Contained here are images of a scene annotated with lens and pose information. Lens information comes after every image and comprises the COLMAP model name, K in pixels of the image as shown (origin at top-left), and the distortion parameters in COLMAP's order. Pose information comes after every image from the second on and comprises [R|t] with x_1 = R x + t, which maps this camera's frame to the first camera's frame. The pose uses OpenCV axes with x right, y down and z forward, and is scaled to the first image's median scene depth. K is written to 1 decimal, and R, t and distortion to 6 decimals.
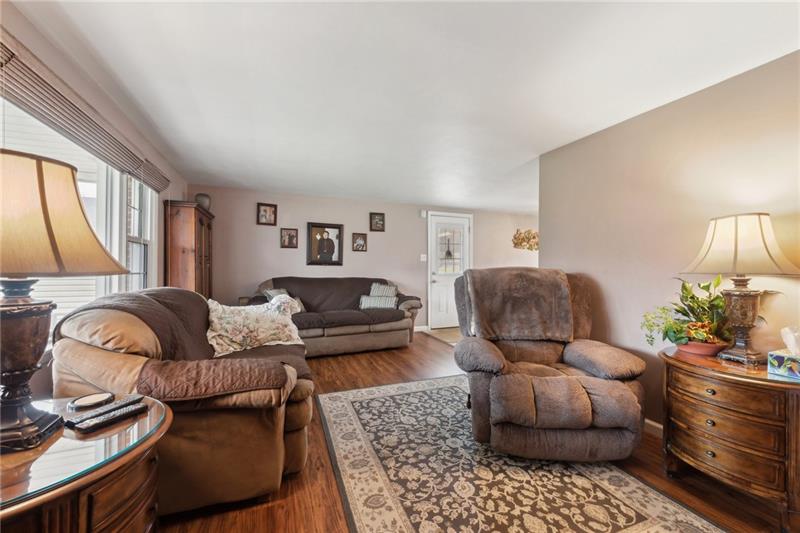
lens RADIAL K [[316.7, 0, 400.0], [0, 316.7, 266.5], [0, 0, 1]] dist [0.002135, 0.000060]
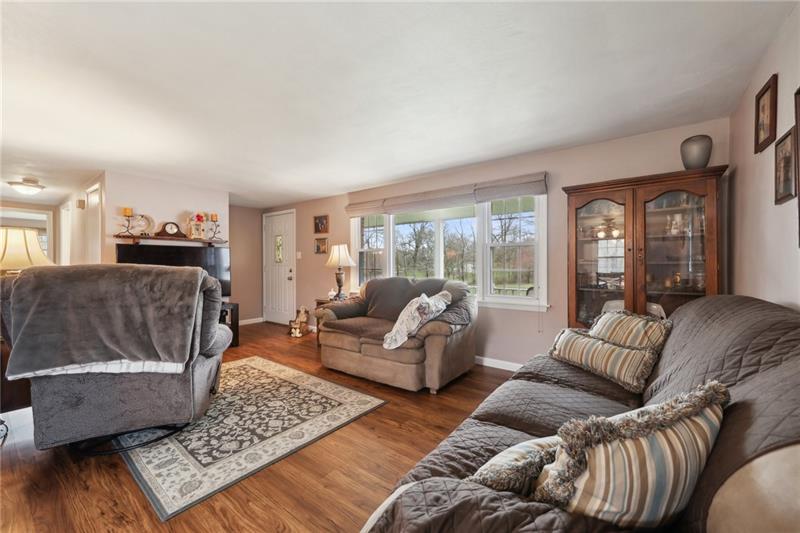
lens RADIAL K [[322.1, 0, 409.4], [0, 322.1, 265.3], [0, 0, 1]] dist [-0.000510, -0.000024]
pose [[-0.853749, -0.000161, -0.520685, 0.203265], [-0.000561, 1.000000, 0.000610, 0.001044], [0.520685, 0.000813, -0.853749, 2.119102]]
